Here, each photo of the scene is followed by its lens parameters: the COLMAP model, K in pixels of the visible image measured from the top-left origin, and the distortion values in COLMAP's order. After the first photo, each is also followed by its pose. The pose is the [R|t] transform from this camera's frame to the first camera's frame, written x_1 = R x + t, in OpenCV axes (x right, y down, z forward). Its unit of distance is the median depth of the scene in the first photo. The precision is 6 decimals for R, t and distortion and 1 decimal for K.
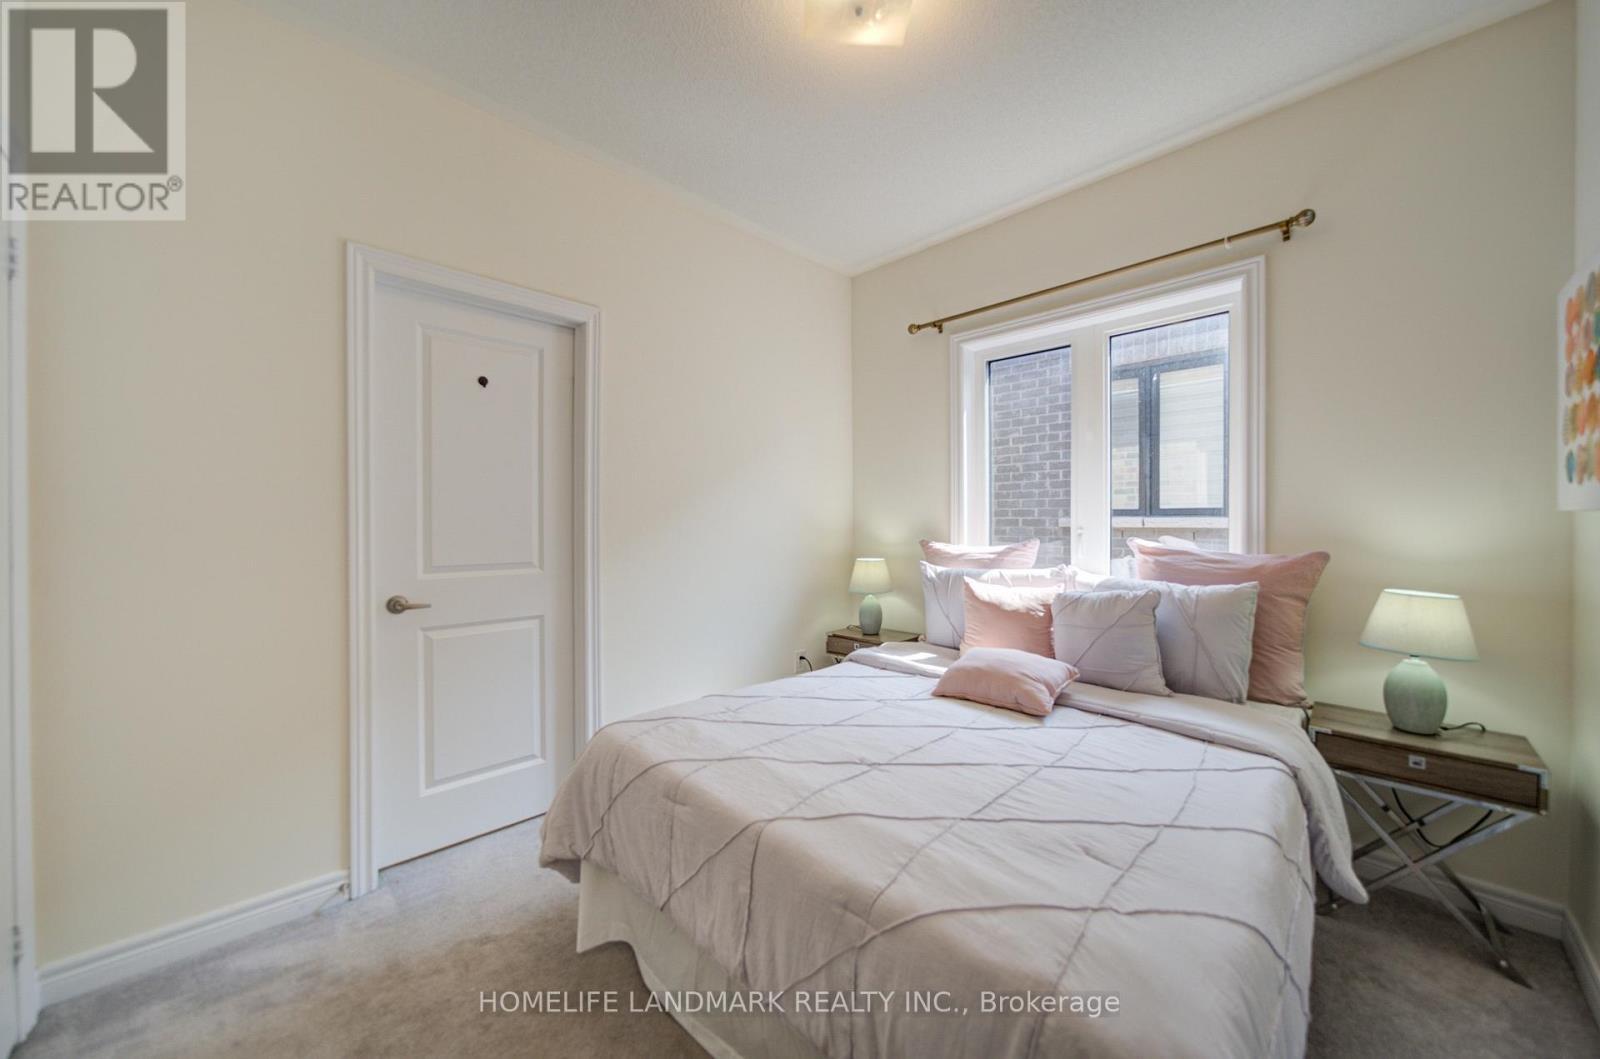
lens RADIAL K [[609.5, 0, 798.4], [0, 609.5, 514.2], [0, 0, 1]] dist [-0.014905, 0.003955]
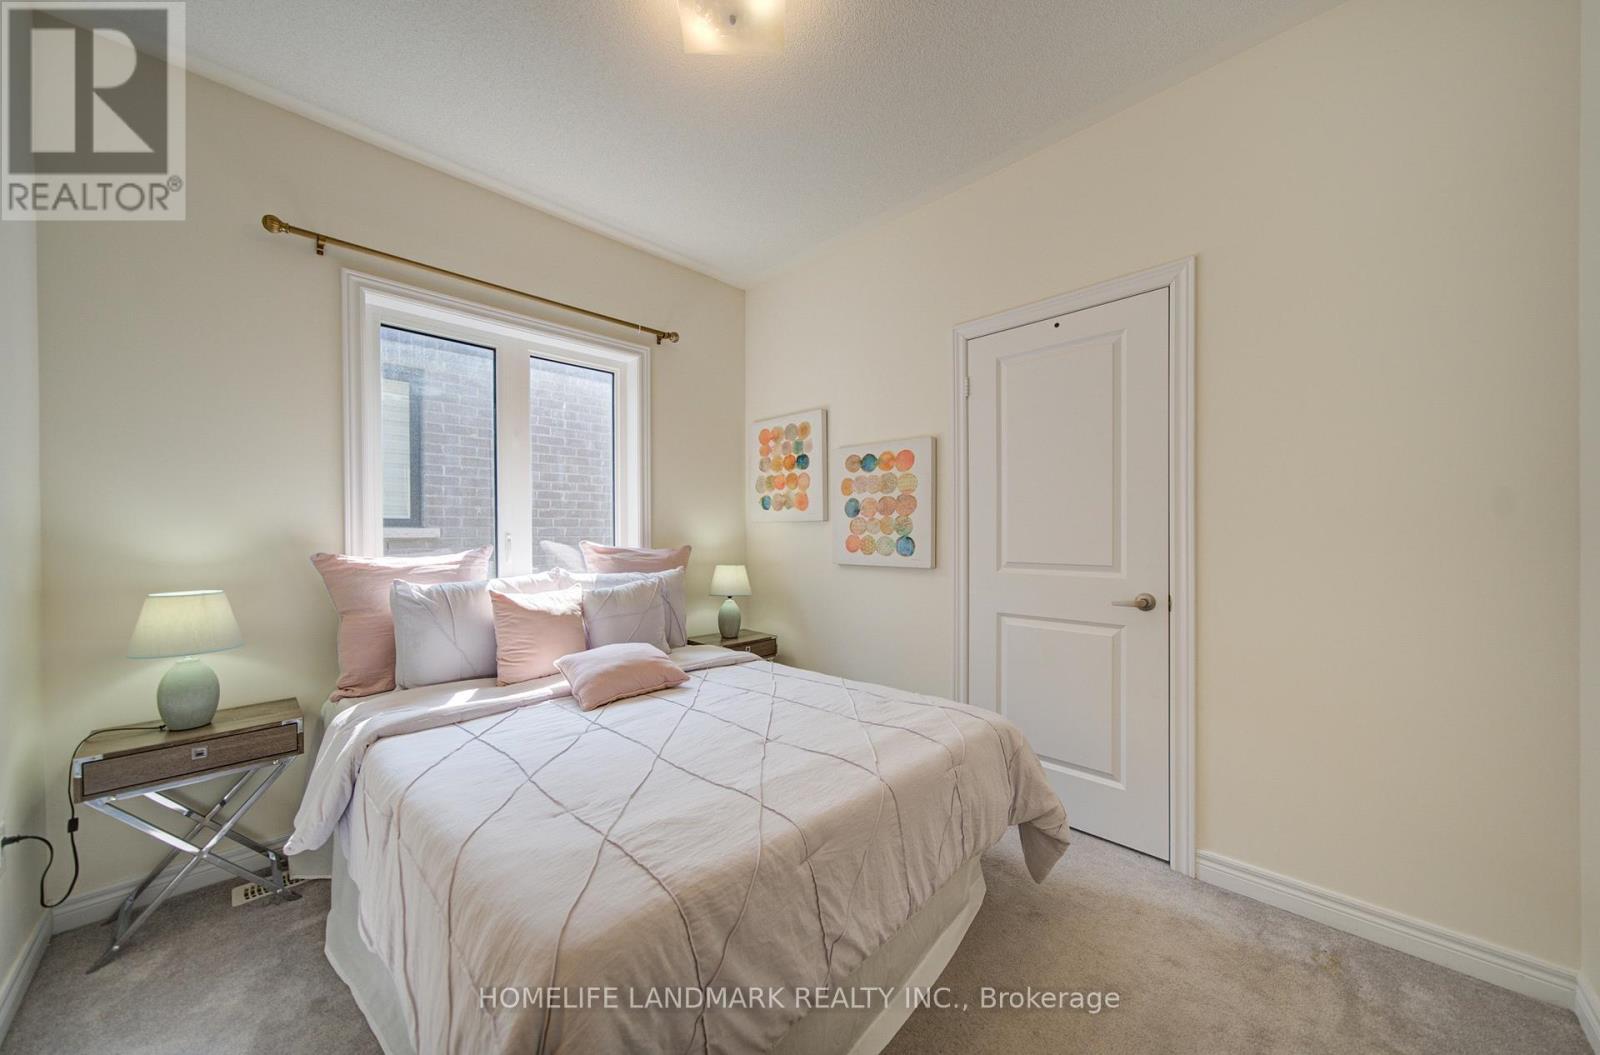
lens RADIAL K [[570.6, 0, 794.4], [0, 570.6, 537.5], [0, 0, 1]] dist [-0.011016, -0.000008]
pose [[-0.061552, -0.016297, 0.997971, -0.601766], [-0.016832, 0.999741, 0.015287, 0.008992], [-0.997962, -0.015857, -0.061811, 0.661605]]
